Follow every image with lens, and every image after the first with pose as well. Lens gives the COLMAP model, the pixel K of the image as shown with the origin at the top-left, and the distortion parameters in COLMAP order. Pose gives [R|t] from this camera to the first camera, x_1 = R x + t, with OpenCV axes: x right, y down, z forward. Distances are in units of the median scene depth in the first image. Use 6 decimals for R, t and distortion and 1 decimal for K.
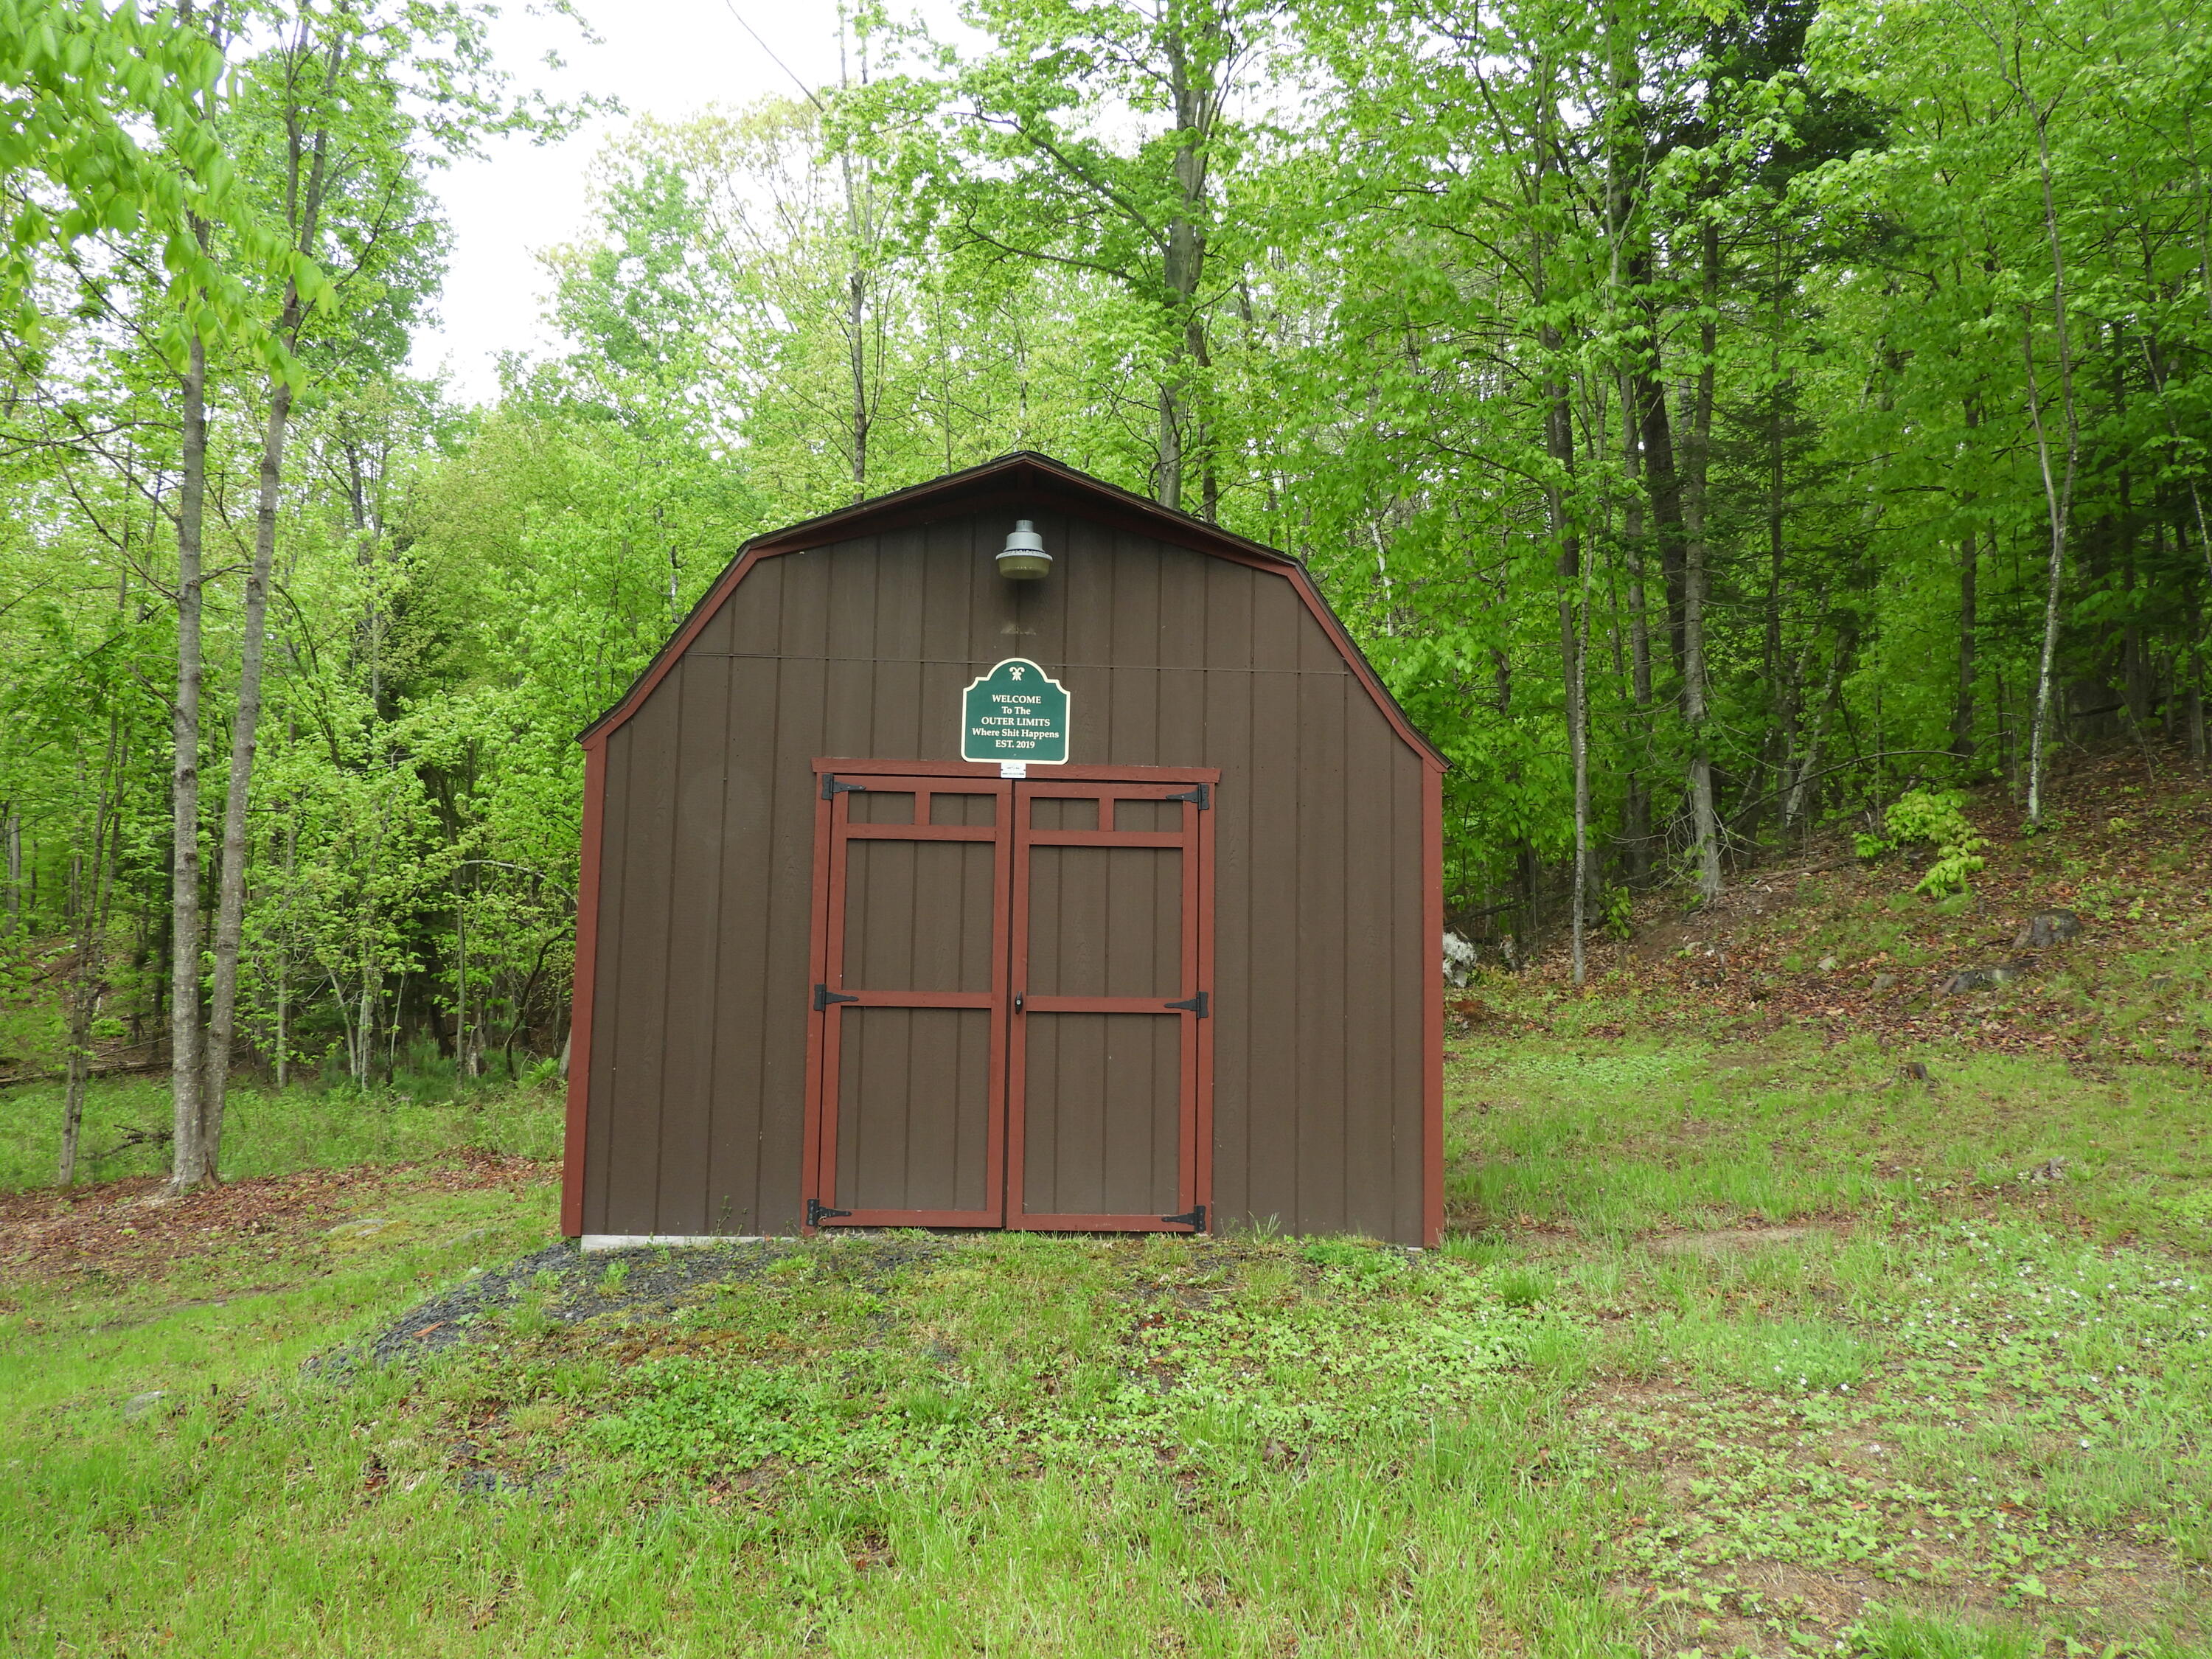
lens RADIAL K [[1806.7, 0, 1107.1], [0, 1806.7, 839.1], [0, 0, 1]] dist [-0.008783, -0.000187]
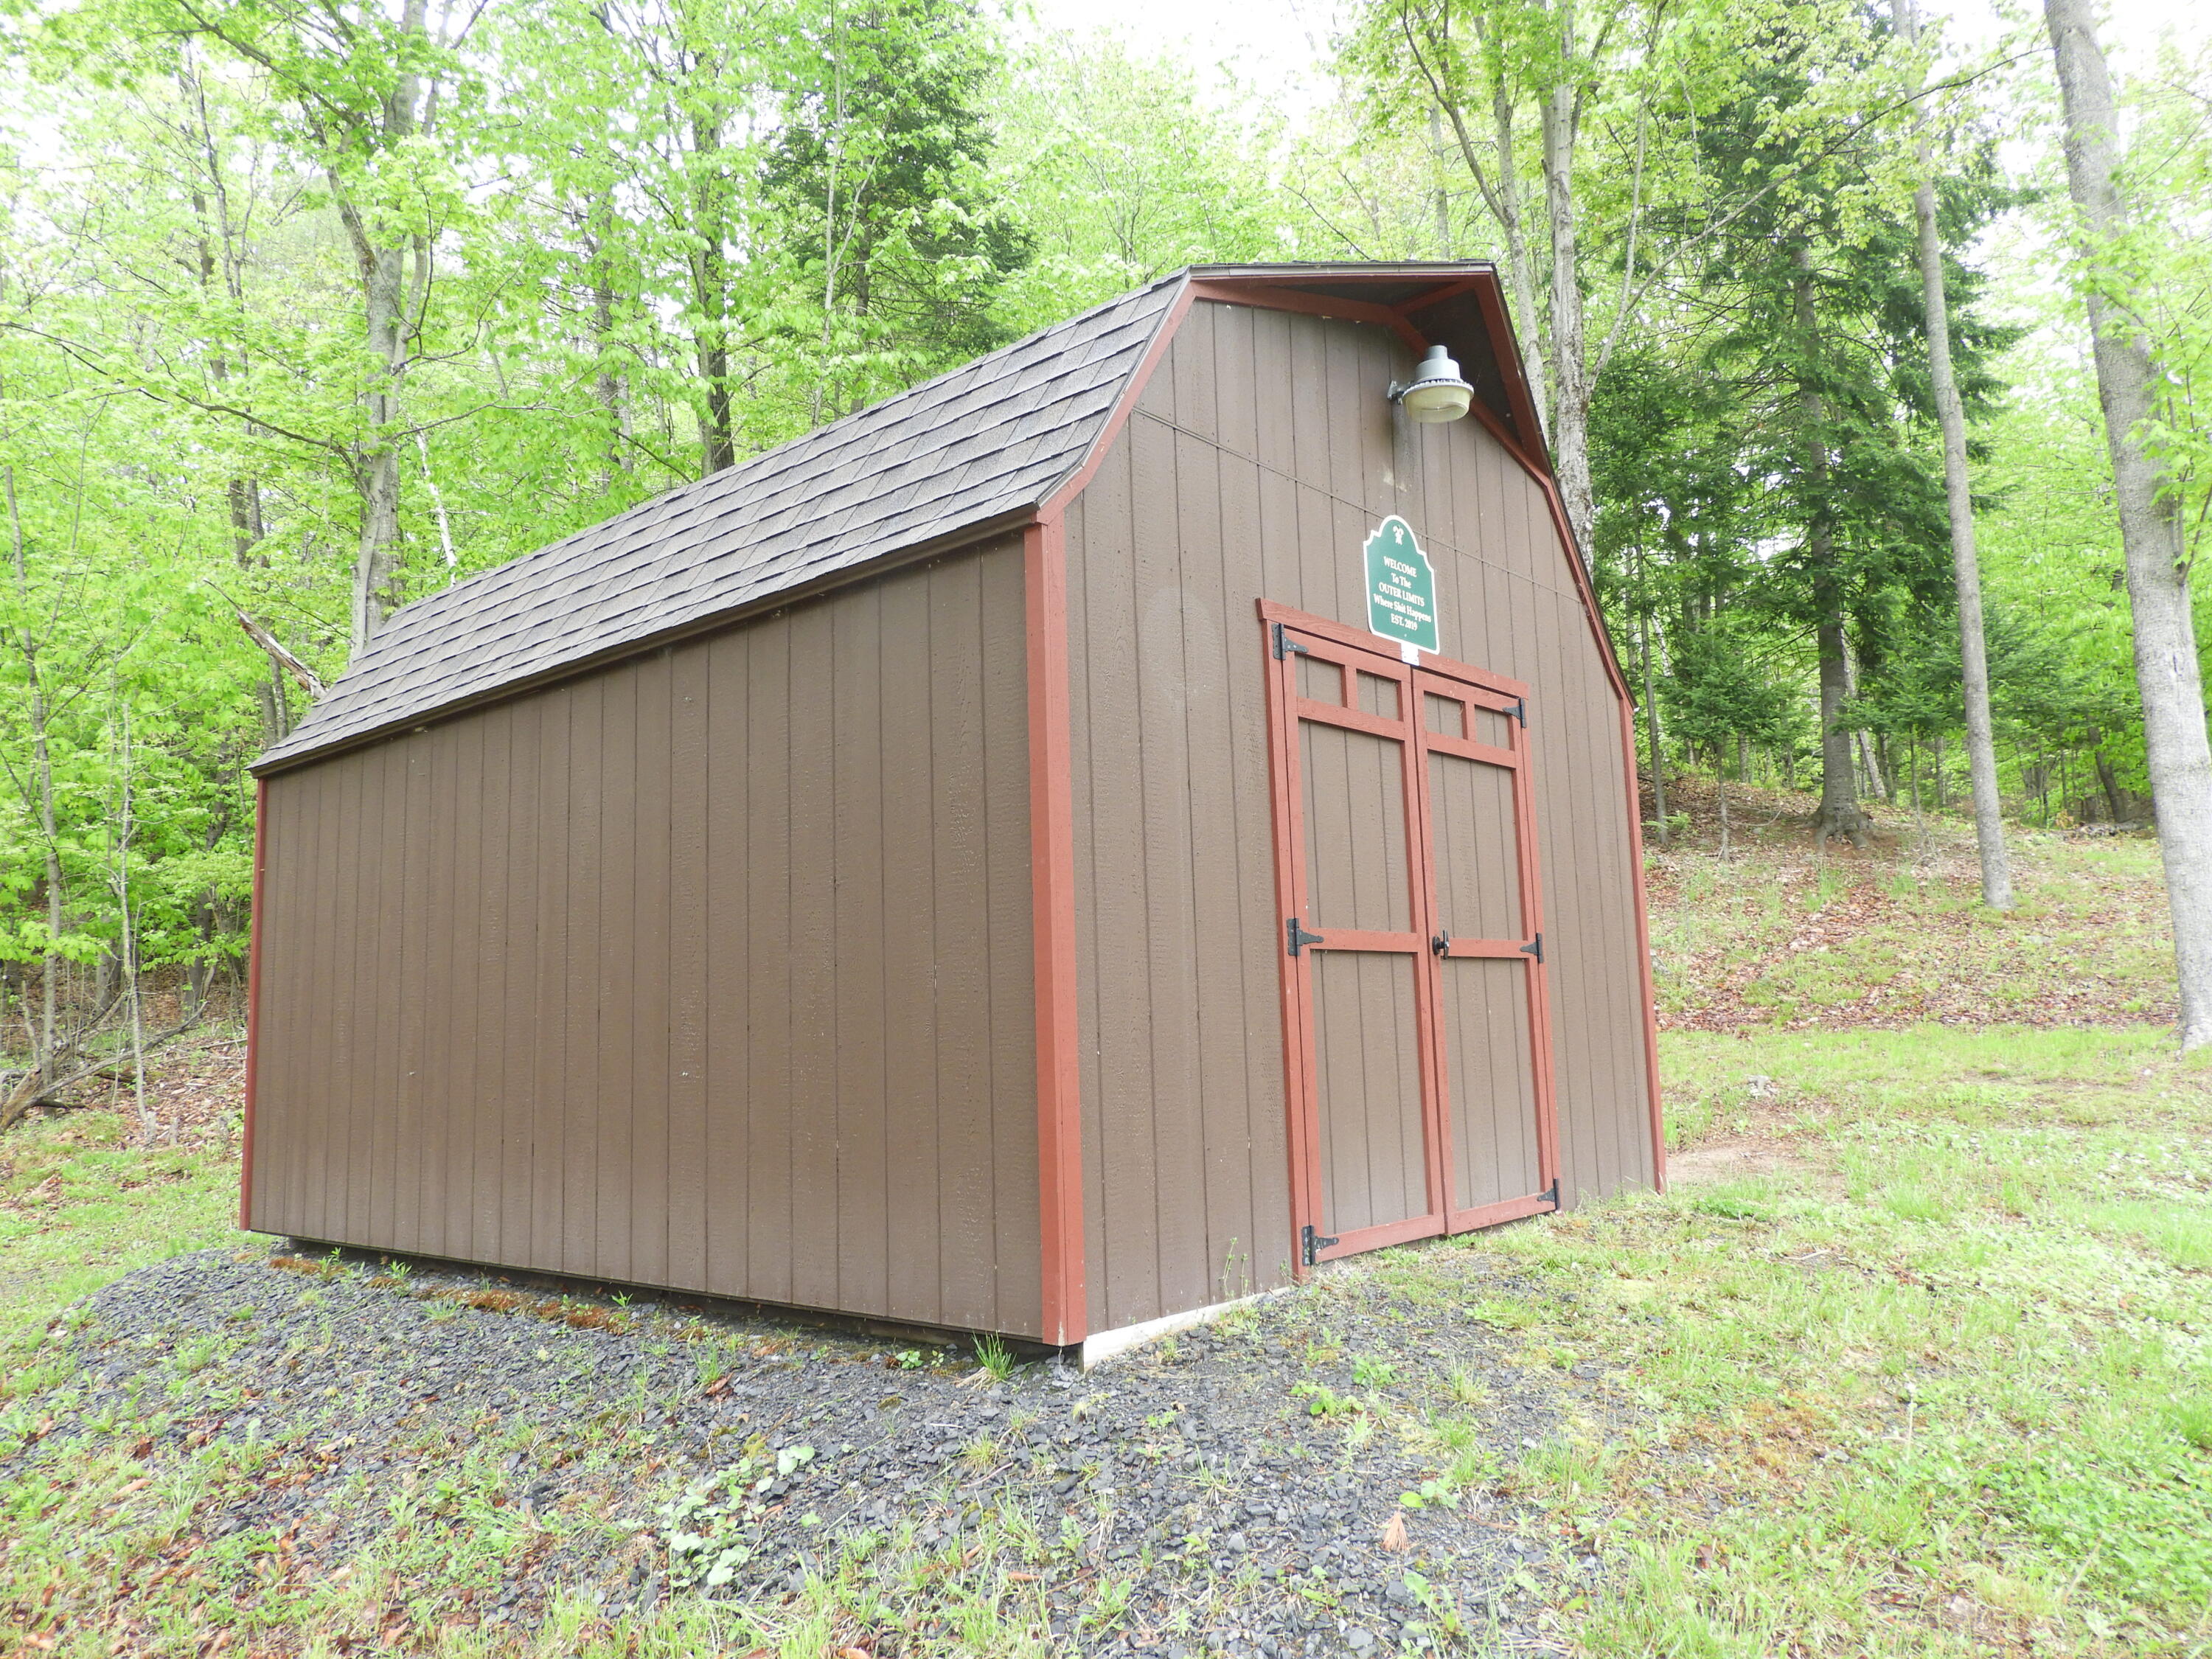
lens RADIAL K [[1561.0, 0, 1105.4], [0, 1561.0, 814.9], [0, 0, 1]] dist [-0.001405, -0.002330]
pose [[0.685647, 0.063948, 0.725120, -0.636659], [-0.047299, 0.997943, -0.043284, 0.068608], [-0.726396, -0.004620, 0.687261, 0.620817]]
